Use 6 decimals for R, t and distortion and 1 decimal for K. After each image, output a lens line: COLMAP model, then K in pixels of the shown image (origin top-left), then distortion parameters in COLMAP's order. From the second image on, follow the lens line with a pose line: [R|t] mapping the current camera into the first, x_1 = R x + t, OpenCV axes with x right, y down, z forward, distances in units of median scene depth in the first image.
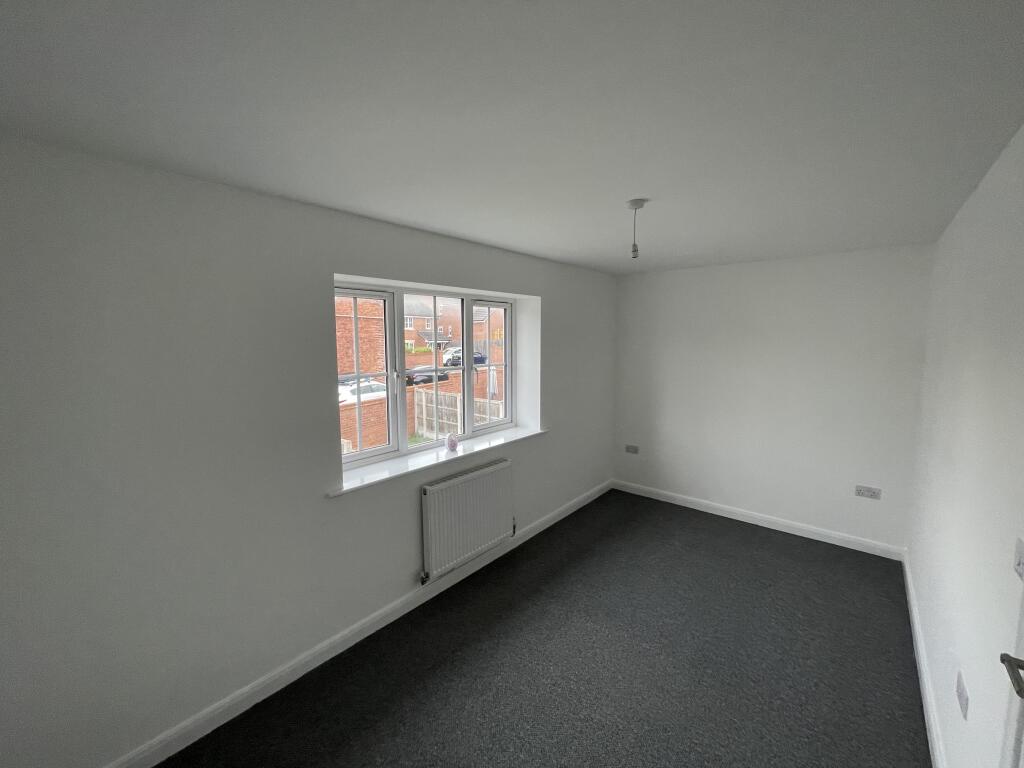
lens RADIAL K [[416.9, 0, 516.4], [0, 416.9, 392.1], [0, 0, 1]] dist [-0.003706, 0.000318]
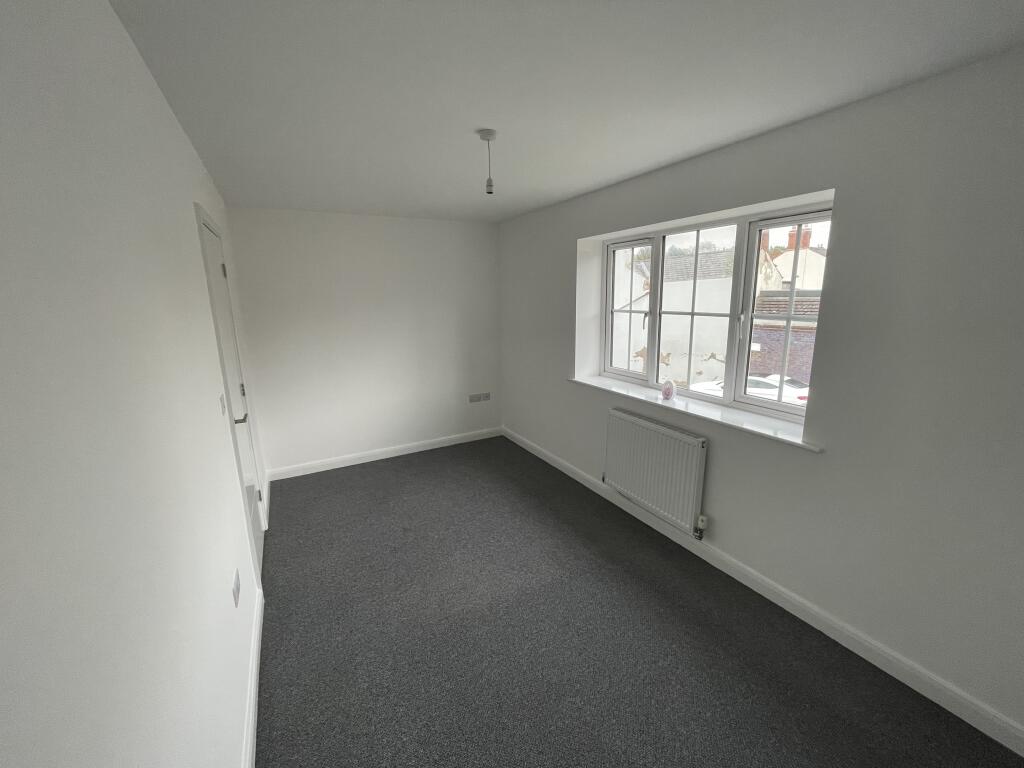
lens RADIAL K [[416.9, 0, 513.9], [0, 416.9, 375.8], [0, 0, 1]] dist [-0.003706, 0.000318]
pose [[-0.368320, 0.214756, -0.904555, 0.861756], [-0.075144, 0.962895, 0.259204, -0.136673], [0.926657, 0.163442, -0.338516, 1.033643]]
